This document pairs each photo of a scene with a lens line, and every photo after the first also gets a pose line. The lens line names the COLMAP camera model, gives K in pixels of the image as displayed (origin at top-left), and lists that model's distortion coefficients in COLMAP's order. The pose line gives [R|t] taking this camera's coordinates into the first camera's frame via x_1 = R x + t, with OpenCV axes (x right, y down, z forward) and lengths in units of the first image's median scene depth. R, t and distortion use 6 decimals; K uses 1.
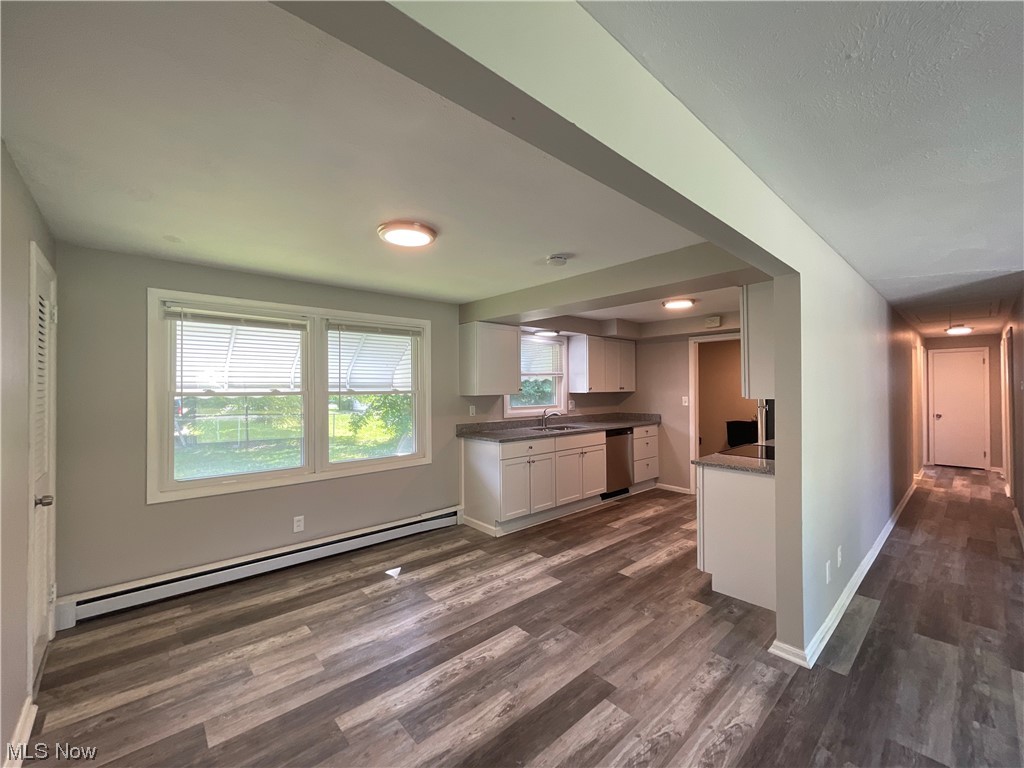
lens RADIAL K [[416.7, 0, 515.0], [0, 416.7, 387.4], [0, 0, 1]] dist [-0.004195, 0.000462]
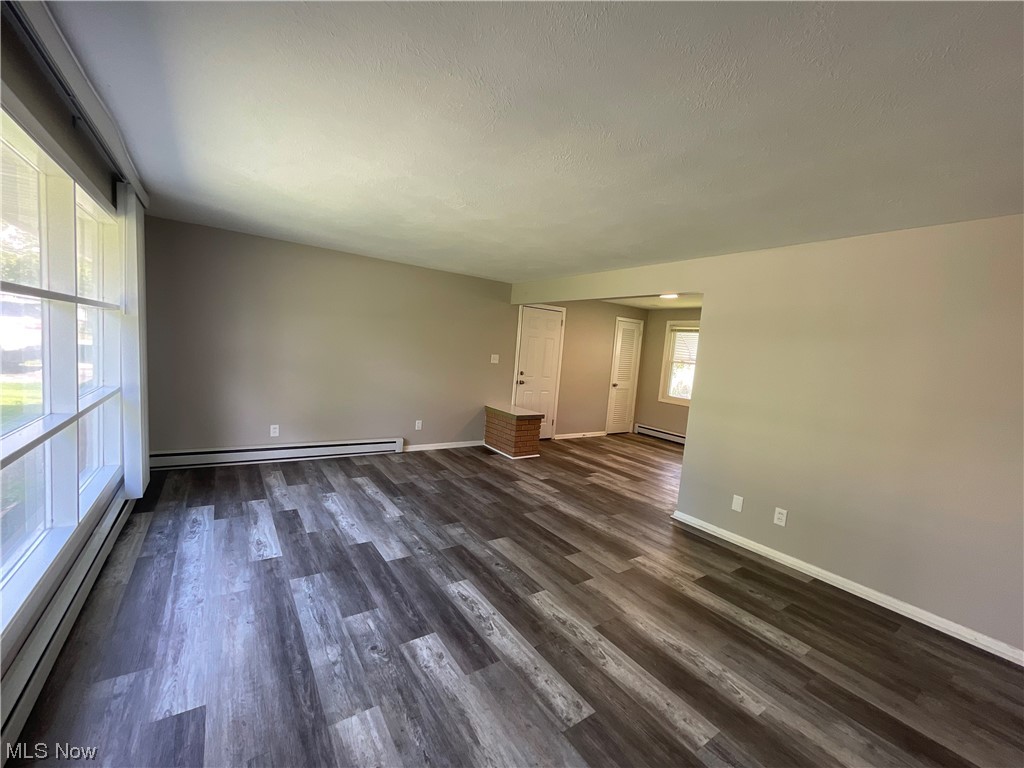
lens RADIAL K [[416.7, 0, 508.4], [0, 416.7, 388.3], [0, 0, 1]] dist [-0.004195, 0.000462]
pose [[-0.135131, 0.087966, -0.986915, 1.147049], [-0.076919, 0.992114, 0.098961, 0.002333], [0.987838, 0.089286, -0.127299, 0.221077]]
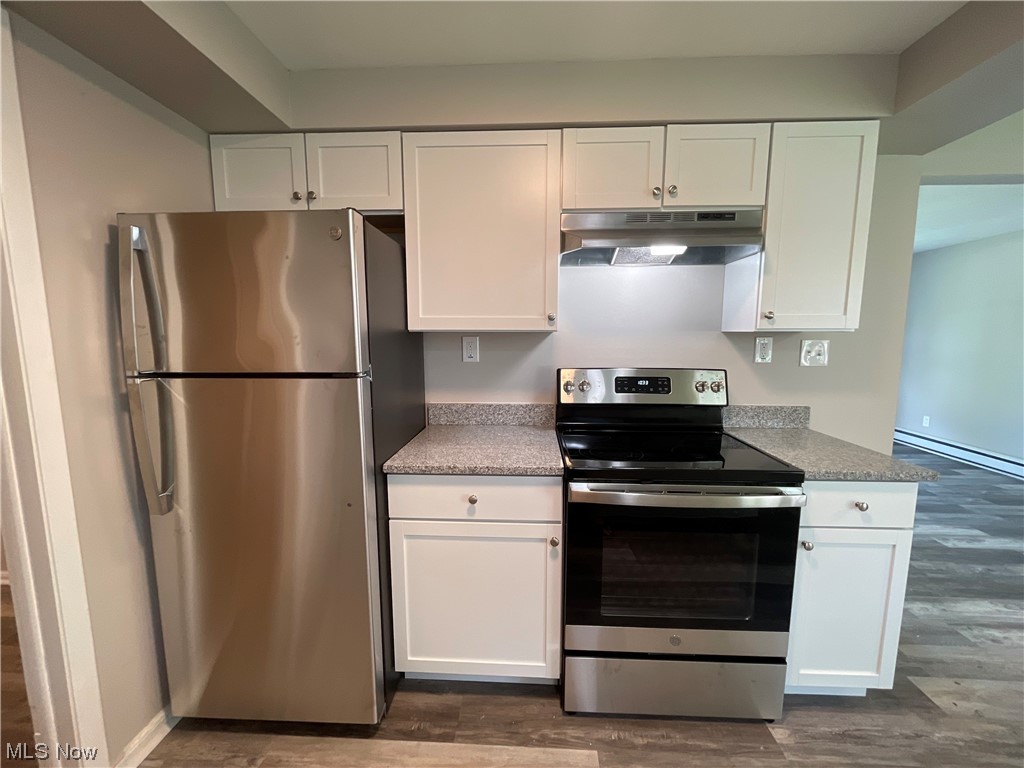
lens RADIAL K [[416.7, 0, 517.3], [0, 416.7, 384.4], [0, 0, 1]] dist [-0.004195, 0.000462]
pose [[-0.708196, -0.079534, 0.701522, 0.283155], [0.001760, 0.993433, 0.114405, 0.019696], [-0.706014, 0.082256, -0.703405, 1.044040]]
